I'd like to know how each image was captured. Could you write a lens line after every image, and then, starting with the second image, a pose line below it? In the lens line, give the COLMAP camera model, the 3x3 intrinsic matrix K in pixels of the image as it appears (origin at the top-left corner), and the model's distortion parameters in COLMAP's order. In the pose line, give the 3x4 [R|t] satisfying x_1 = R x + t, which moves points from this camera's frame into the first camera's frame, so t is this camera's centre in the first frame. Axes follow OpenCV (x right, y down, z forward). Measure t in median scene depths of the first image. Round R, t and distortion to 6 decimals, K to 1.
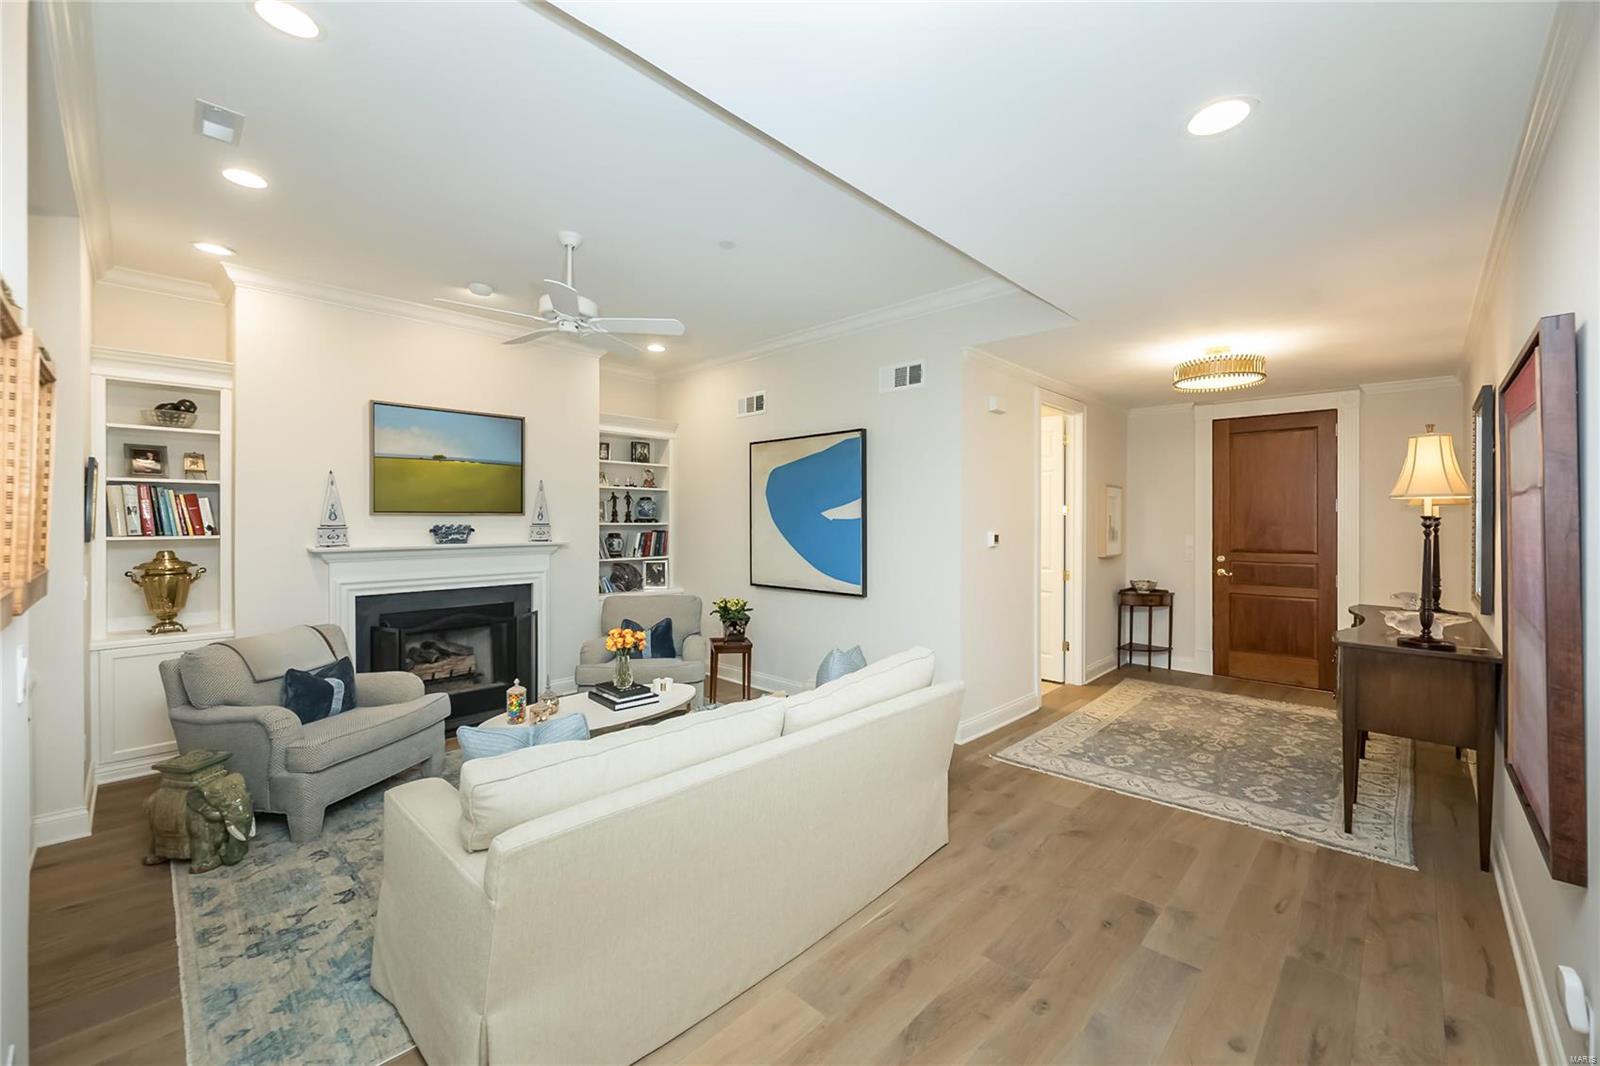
lens RADIAL K [[629.9, 0, 853.7], [0, 629.9, 521.7], [0, 0, 1]] dist [0.004169, 0.000059]
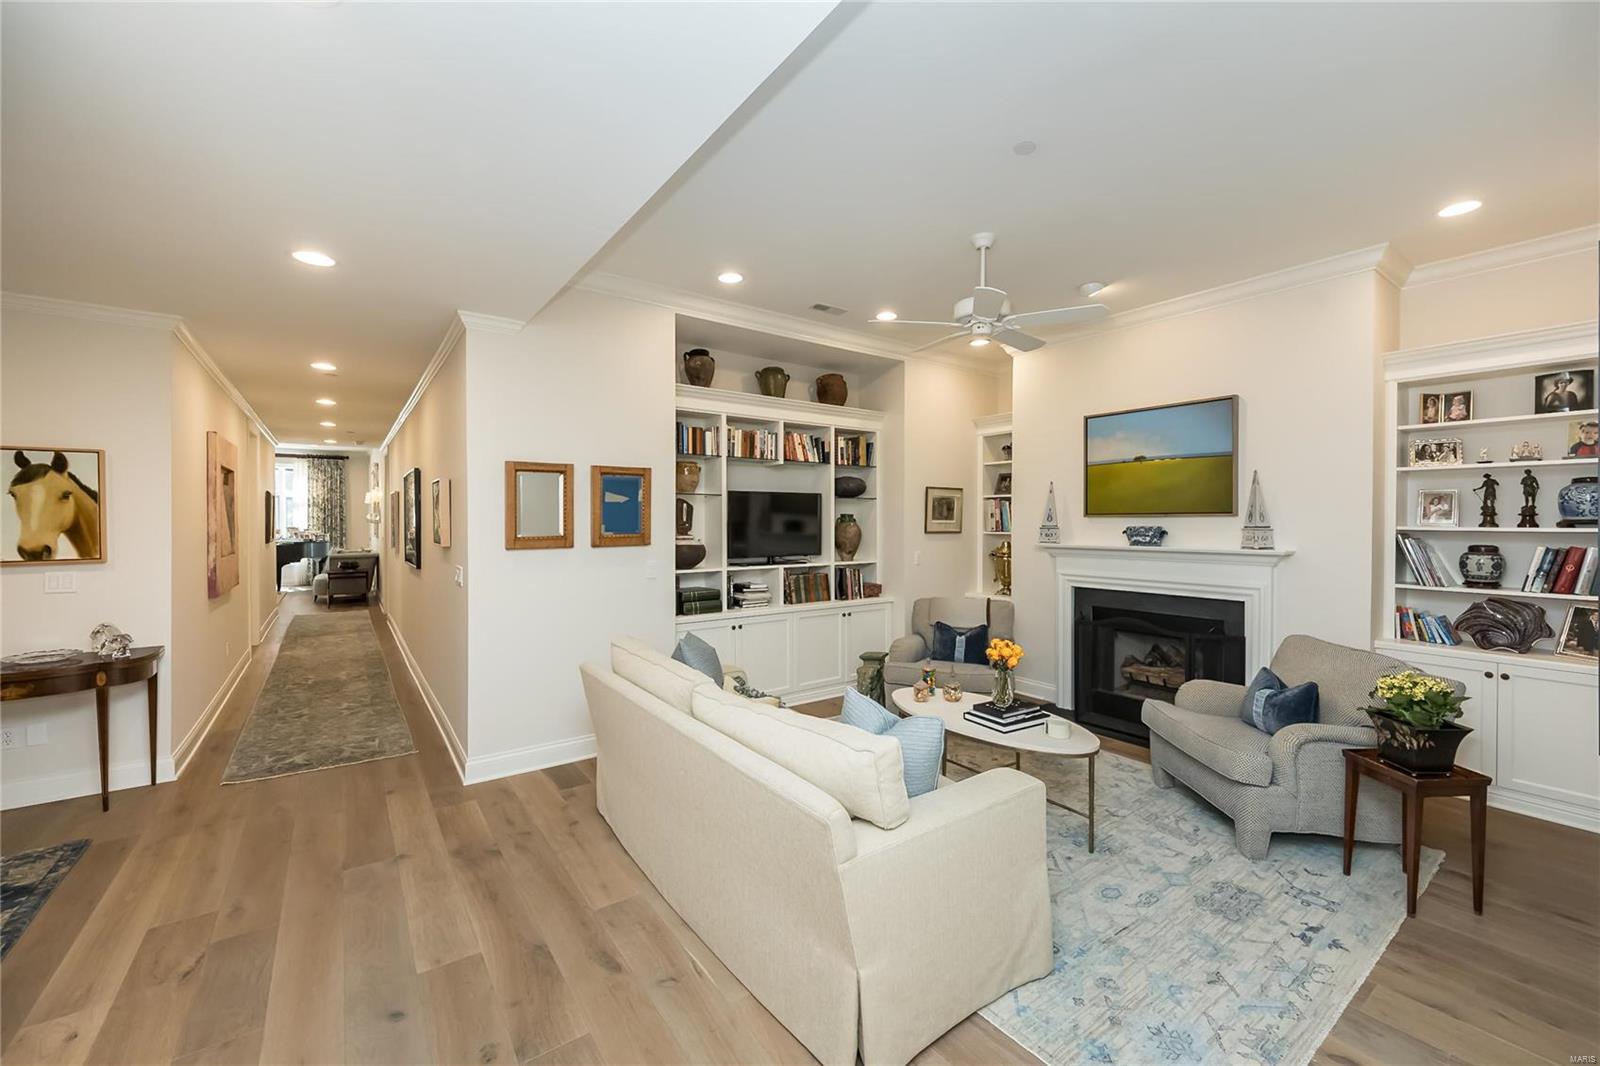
lens RADIAL K [[629.9, 0, 759.8], [0, 629.9, 522.7], [0, 0, 1]] dist [0.004169, 0.000059]
pose [[-0.255930, 0.005305, -0.966681, 0.427653], [-0.003457, 0.999974, 0.006403, -0.005022], [0.966689, 0.004981, -0.255904, 0.639244]]
